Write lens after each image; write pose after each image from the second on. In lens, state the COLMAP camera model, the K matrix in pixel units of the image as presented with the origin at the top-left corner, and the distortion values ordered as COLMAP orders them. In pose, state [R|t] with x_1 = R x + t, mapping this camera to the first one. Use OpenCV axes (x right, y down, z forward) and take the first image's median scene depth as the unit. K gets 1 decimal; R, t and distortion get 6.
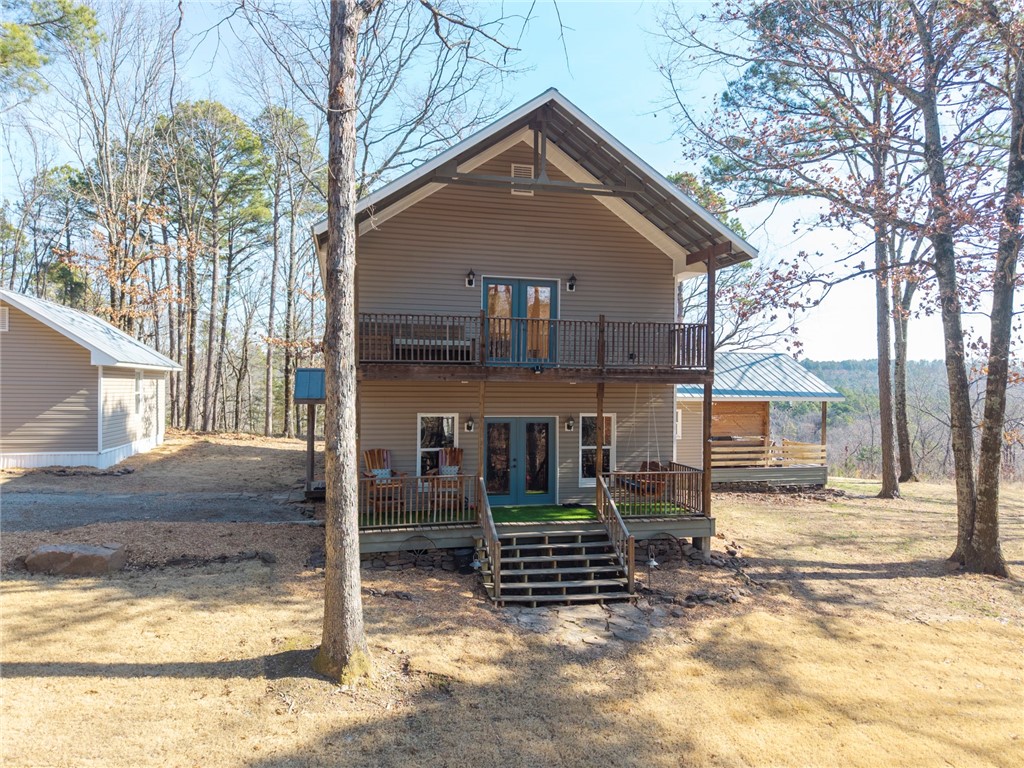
lens RADIAL K [[692.5, 0, 512.0], [0, 692.5, 384.0], [0, 0, 1]] dist [0.000404, -0.002206]
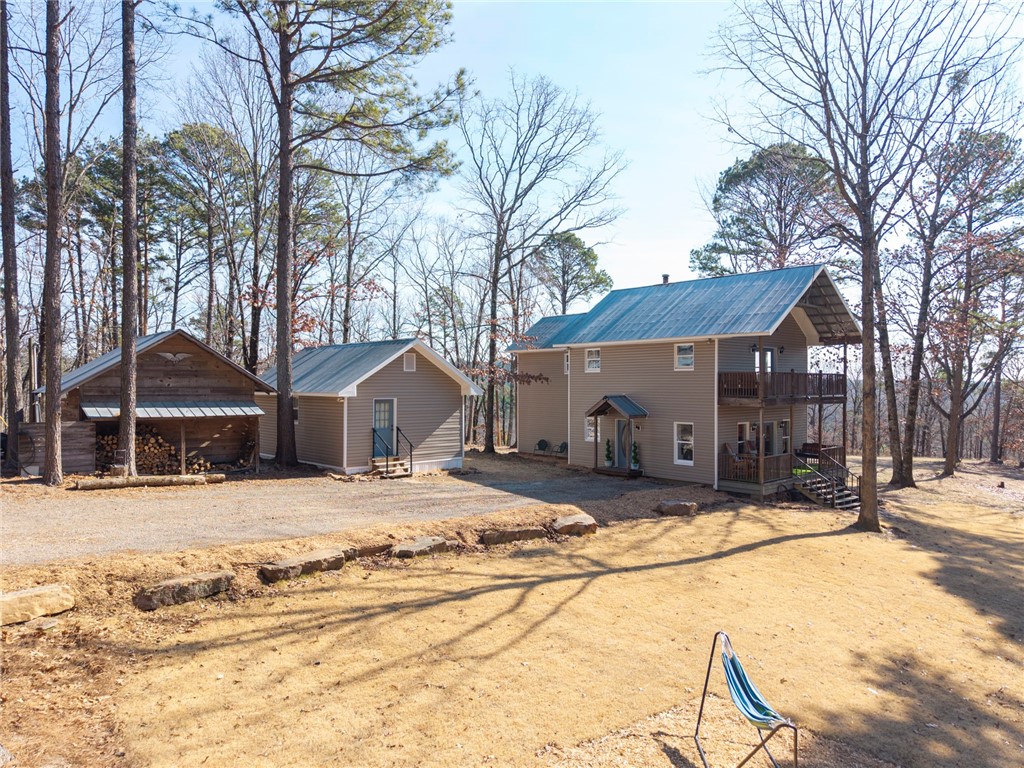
lens RADIAL K [[679.2, 0, 512.0], [0, 679.2, 384.0], [0, 0, 1]] dist [0.004646, -0.000485]
pose [[0.890057, -0.006990, 0.455796, -1.157938], [0.006615, 0.999975, 0.002418, -0.053081], [-0.455802, 0.000863, 0.890081, -0.271108]]
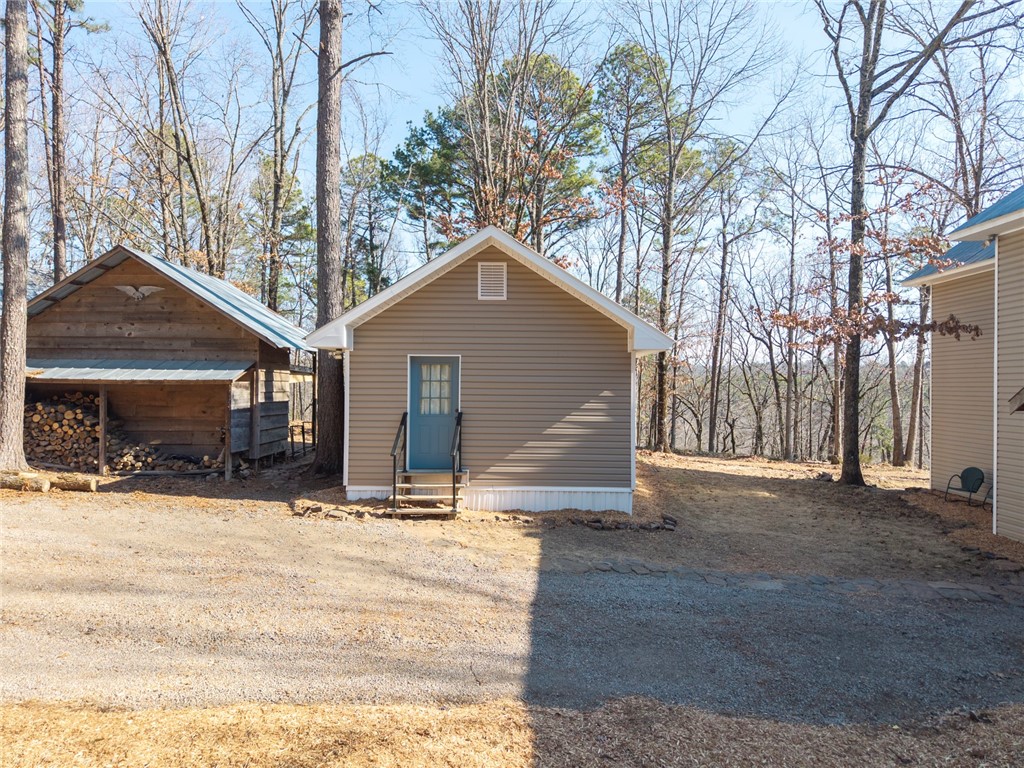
lens RADIAL K [[692.5, 0, 512.0], [0, 692.5, 384.0], [0, 0, 1]] dist [0.000404, -0.002206]
pose [[0.960834, -0.001622, -0.277119, -0.537396], [0.001962, 0.999998, 0.000951, 0.002230], [0.277117, -0.001457, 0.960835, 0.373150]]
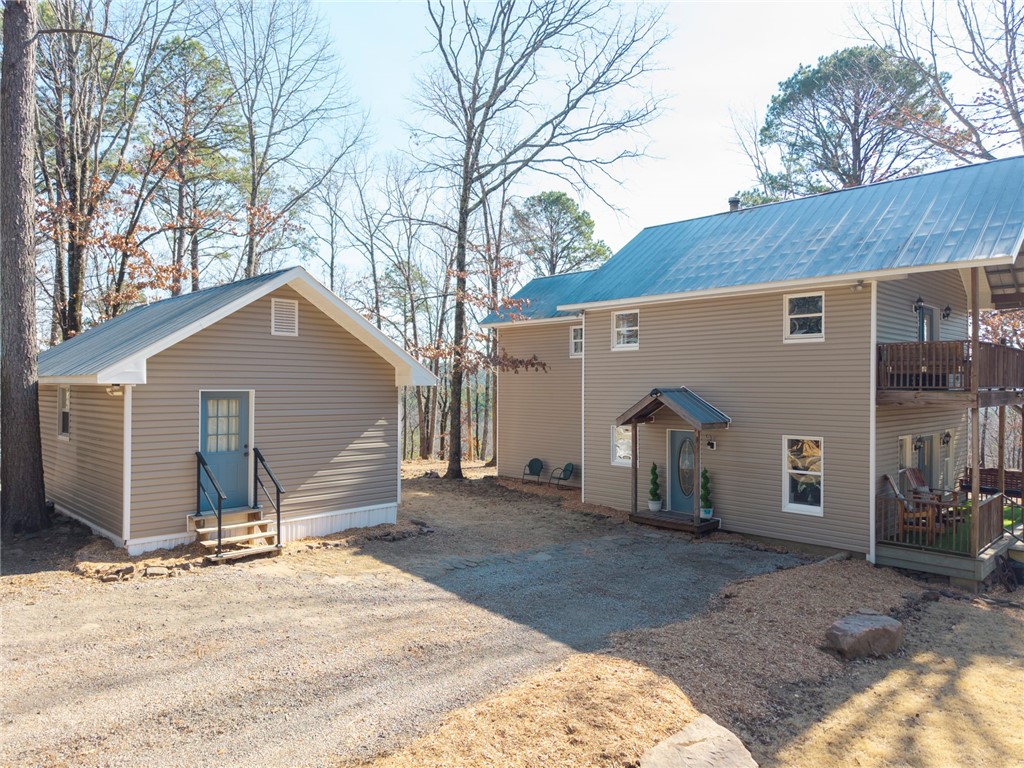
lens RADIAL K [[692.5, 0, 512.0], [0, 692.5, 384.0], [0, 0, 1]] dist [0.000404, -0.002206]
pose [[0.872617, -0.003920, 0.488389, -0.868725], [0.004563, 0.999990, -0.000127, -0.028477], [-0.488384, 0.002340, 0.872626, 0.304699]]
